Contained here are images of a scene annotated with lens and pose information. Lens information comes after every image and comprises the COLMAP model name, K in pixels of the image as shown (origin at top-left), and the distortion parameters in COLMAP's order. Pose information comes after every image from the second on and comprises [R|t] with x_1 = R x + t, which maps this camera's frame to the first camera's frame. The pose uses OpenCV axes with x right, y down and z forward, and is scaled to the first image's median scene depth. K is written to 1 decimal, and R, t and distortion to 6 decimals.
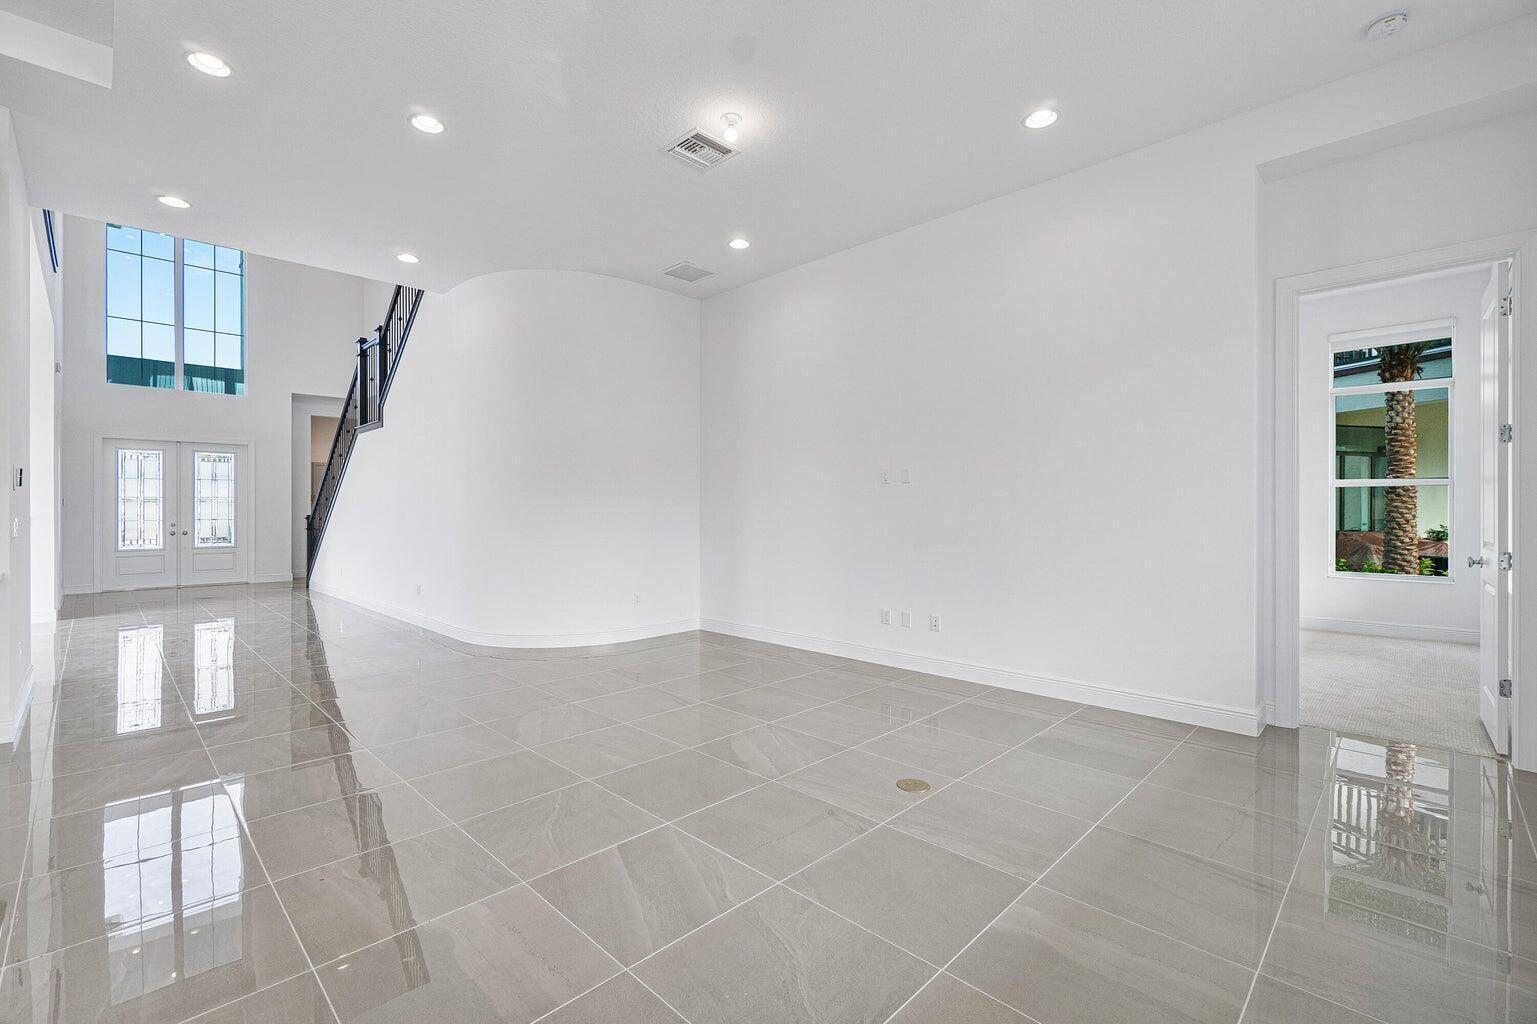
lens RADIAL K [[671.6, 0, 766.7], [0, 671.6, 512.5], [0, 0, 1]] dist [-0.023744, 0.001897]
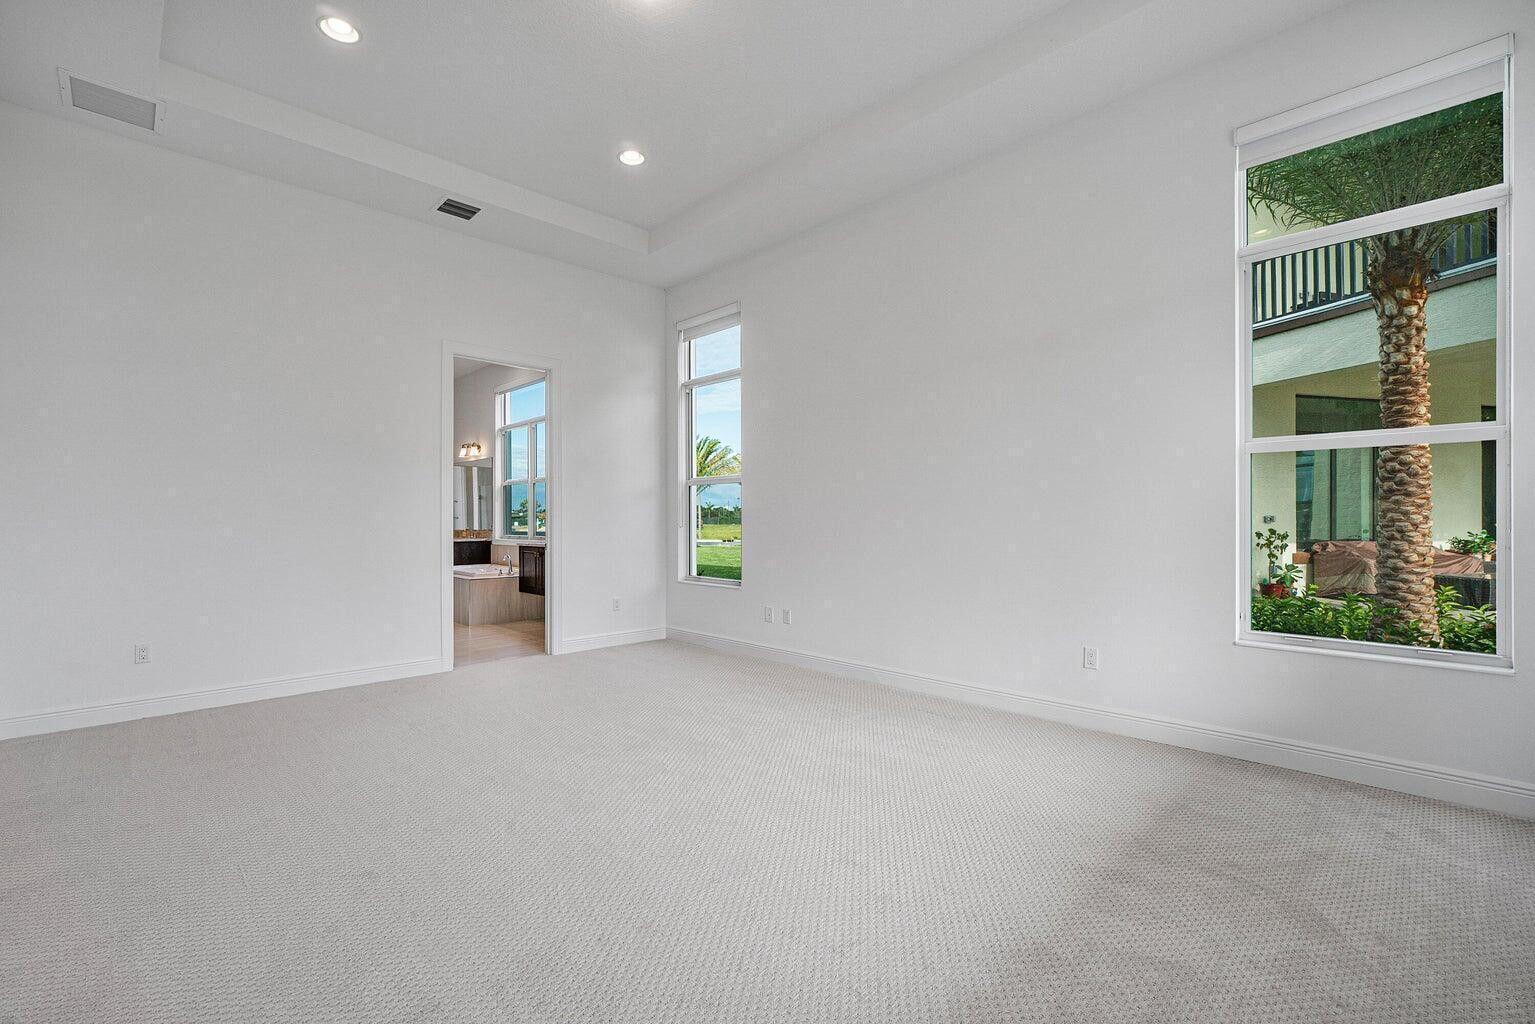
lens RADIAL K [[670.7, 0, 768.5], [0, 670.7, 513.2], [0, 0, 1]] dist [-0.023744, 0.001897]
pose [[0.999855, 0.003790, -0.016631, 0.391616], [-0.003875, 0.999979, -0.005118, 0.006573], [0.016611, 0.005182, 0.999849, 0.388790]]
